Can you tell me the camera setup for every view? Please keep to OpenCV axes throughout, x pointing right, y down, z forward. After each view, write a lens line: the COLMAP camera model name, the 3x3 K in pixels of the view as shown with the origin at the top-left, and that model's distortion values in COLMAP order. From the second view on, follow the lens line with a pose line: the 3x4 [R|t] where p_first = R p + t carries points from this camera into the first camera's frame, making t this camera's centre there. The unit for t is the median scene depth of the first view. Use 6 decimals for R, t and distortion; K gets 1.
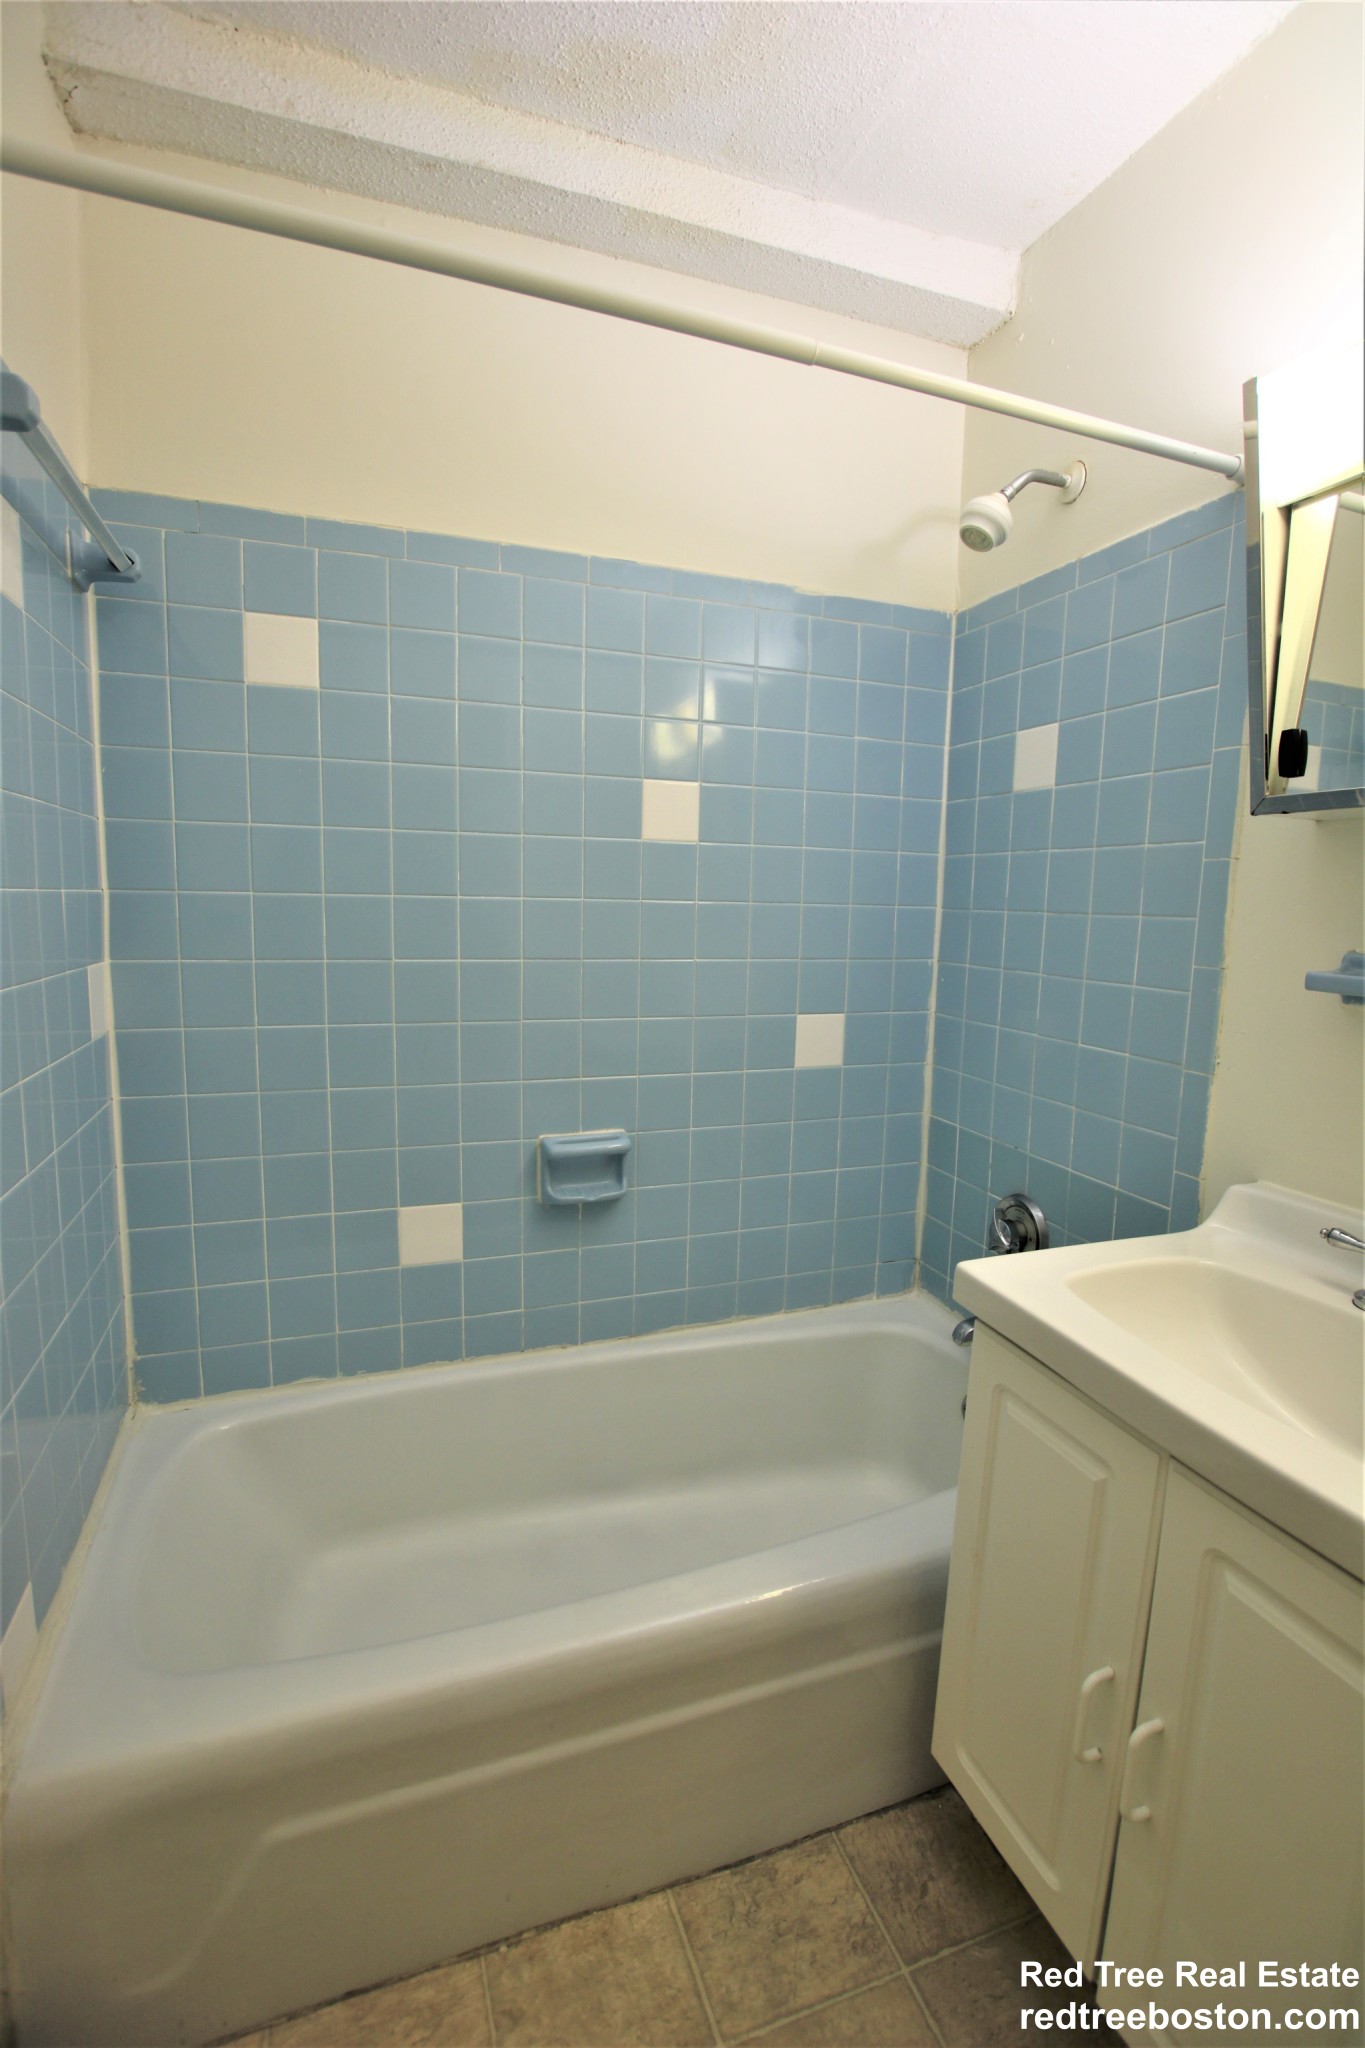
lens RADIAL K [[947.1, 0, 690.0], [0, 947.1, 1018.8], [0, 0, 1]] dist [-0.032154, 0.003731]
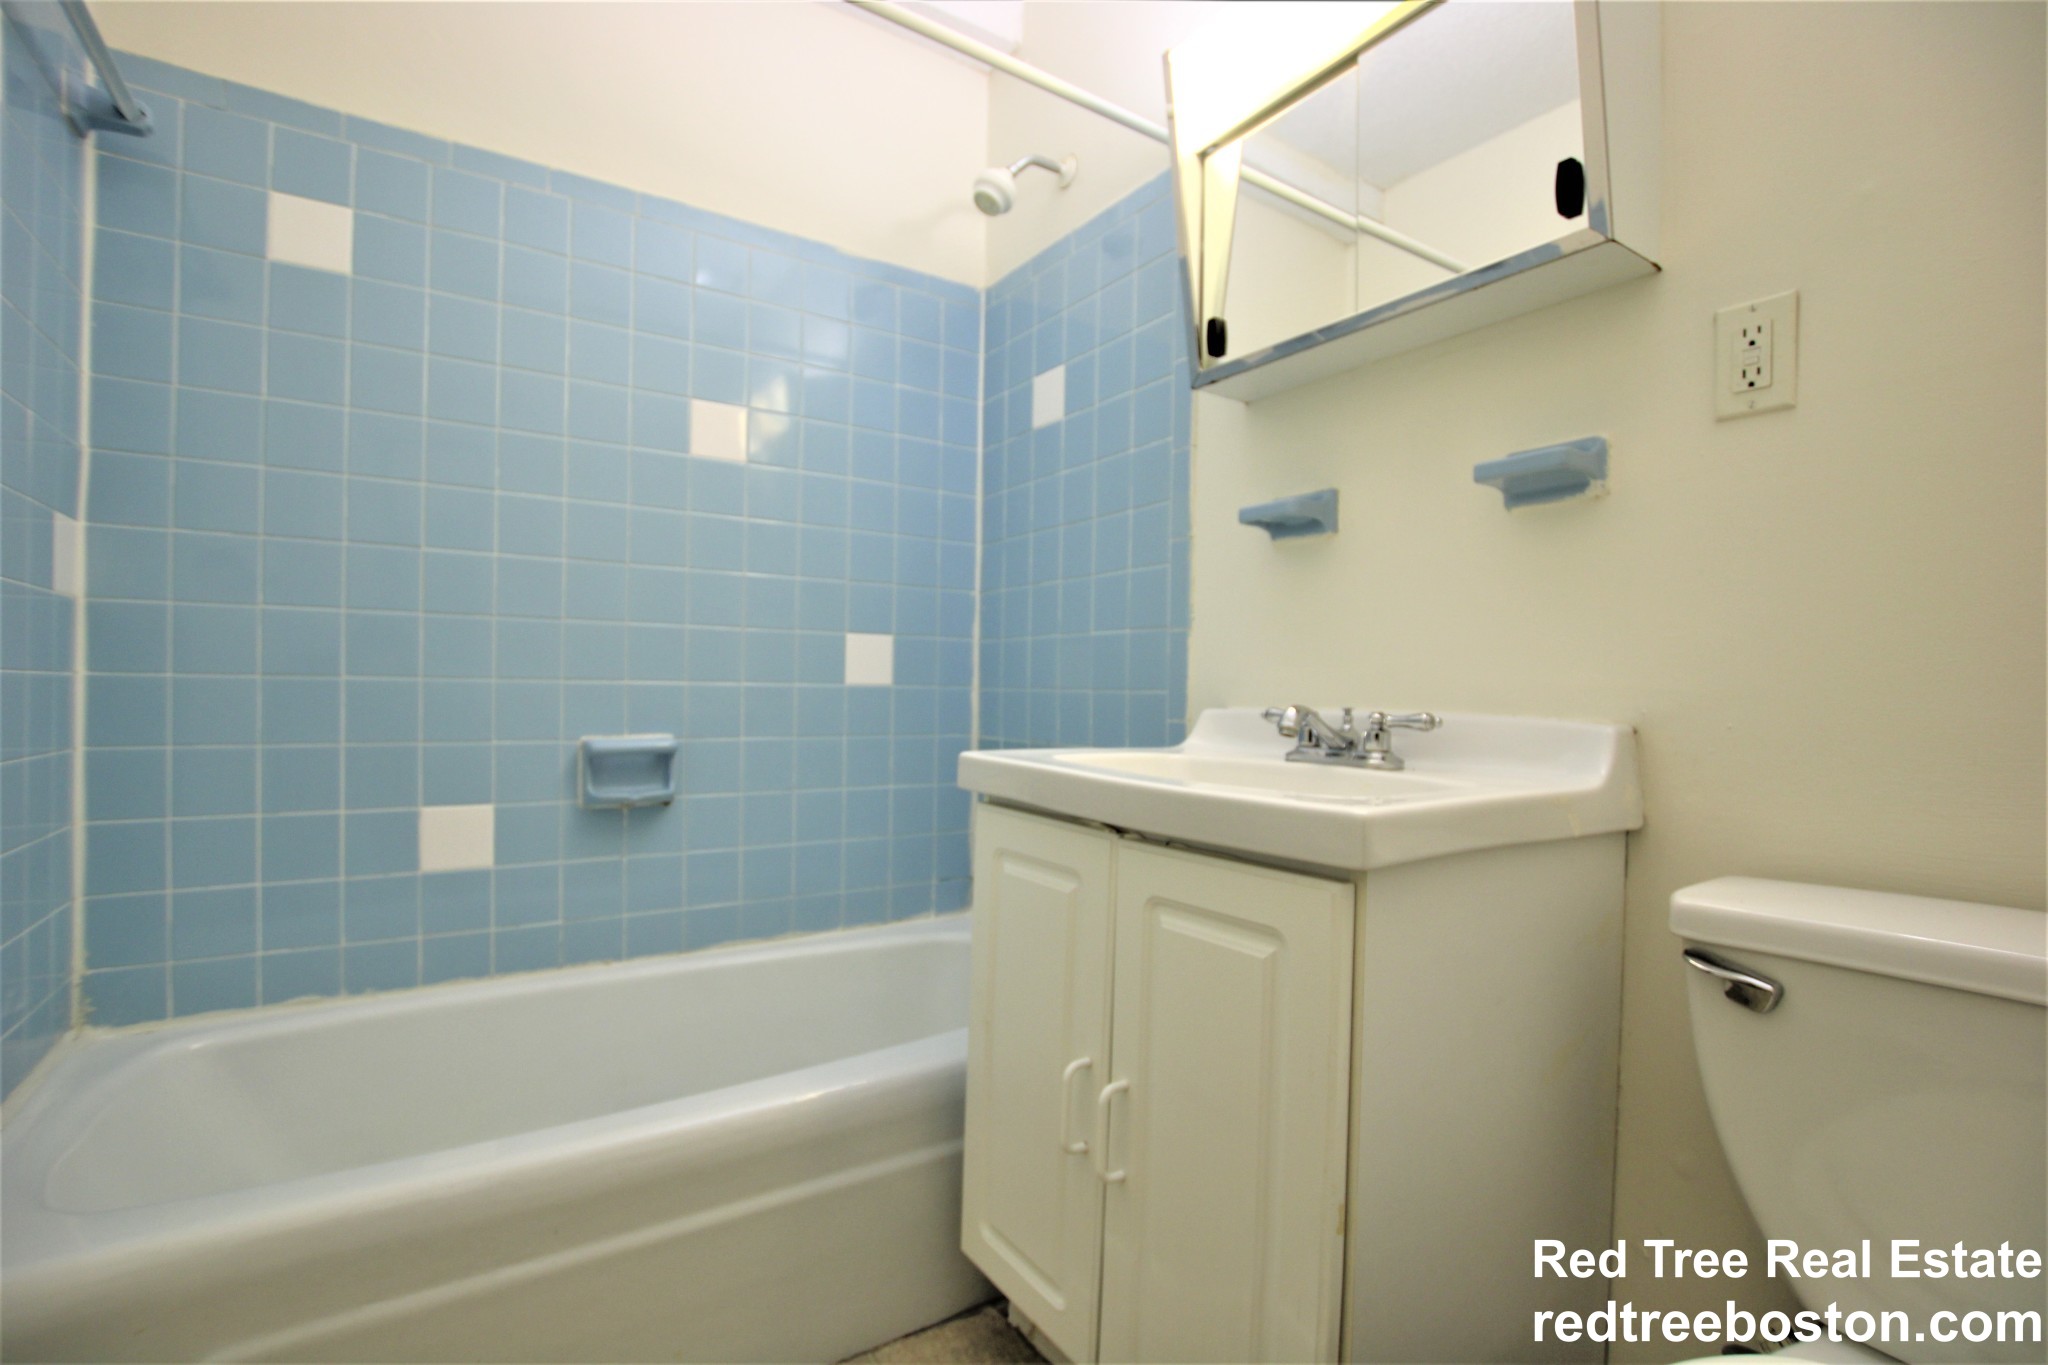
lens RADIAL K [[947.1, 0, 1020.5], [0, 947.1, 696.3], [0, 0, 1]] dist [-0.032154, 0.003731]
pose [[0.973466, -0.010948, 0.228571, 0.072683], [0.037797, 0.992828, -0.113421, 0.235671], [-0.225690, 0.119051, 0.966898, -0.071046]]
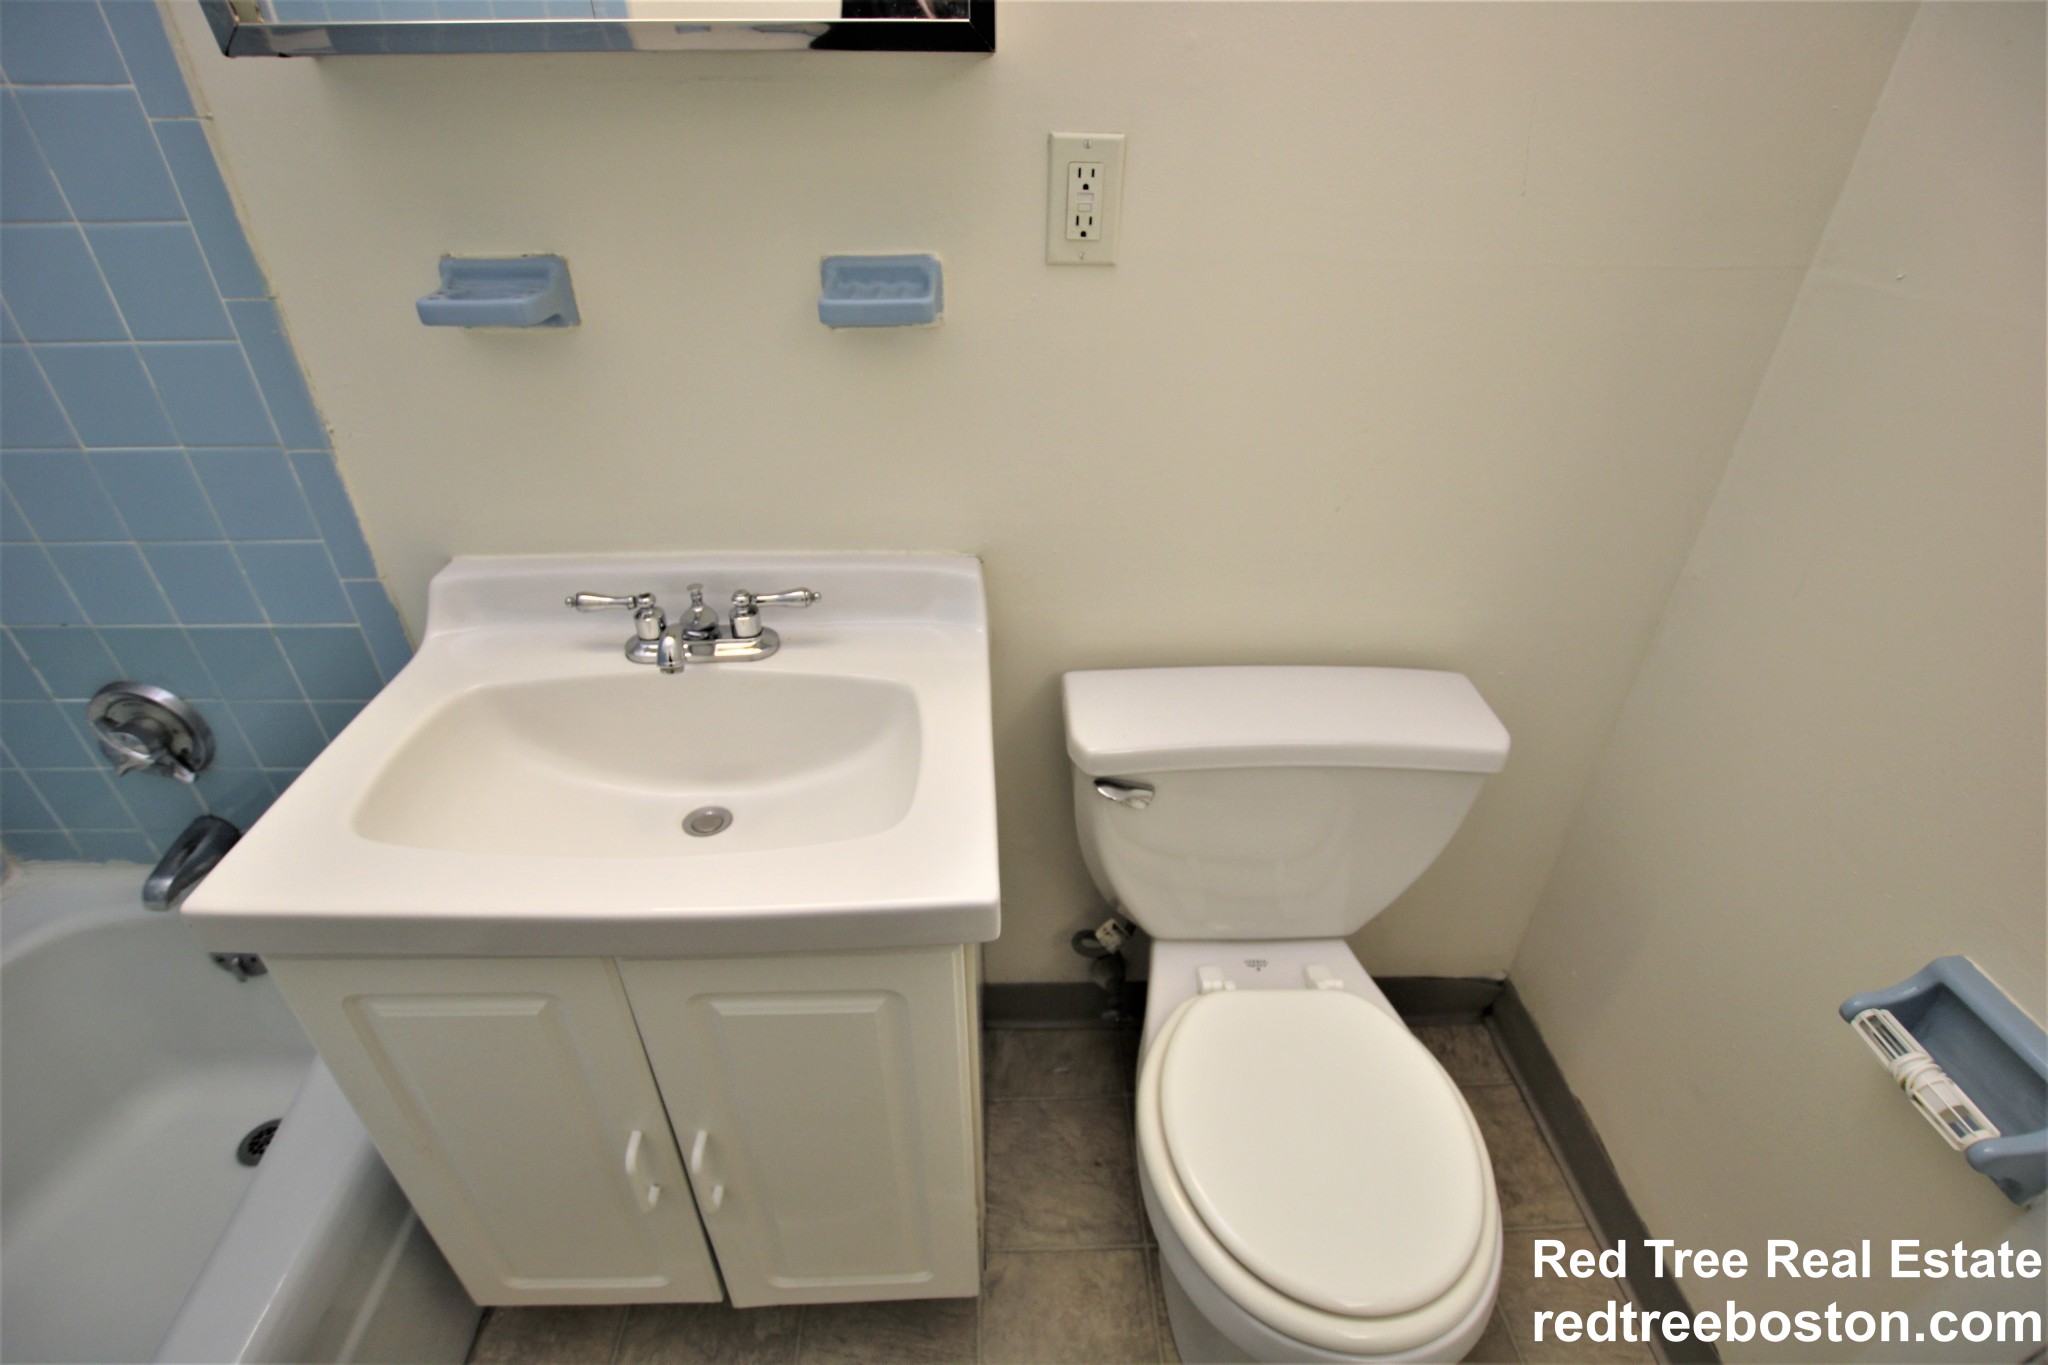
lens RADIAL K [[947.1, 0, 1018.8], [0, 947.1, 689.2], [0, 0, 1]] dist [-0.032154, 0.003731]
pose [[0.309589, -0.548682, 0.776596, 0.041882], [0.119111, 0.832666, 0.540813, -0.100828], [-0.943381, -0.074929, 0.323139, 0.202839]]
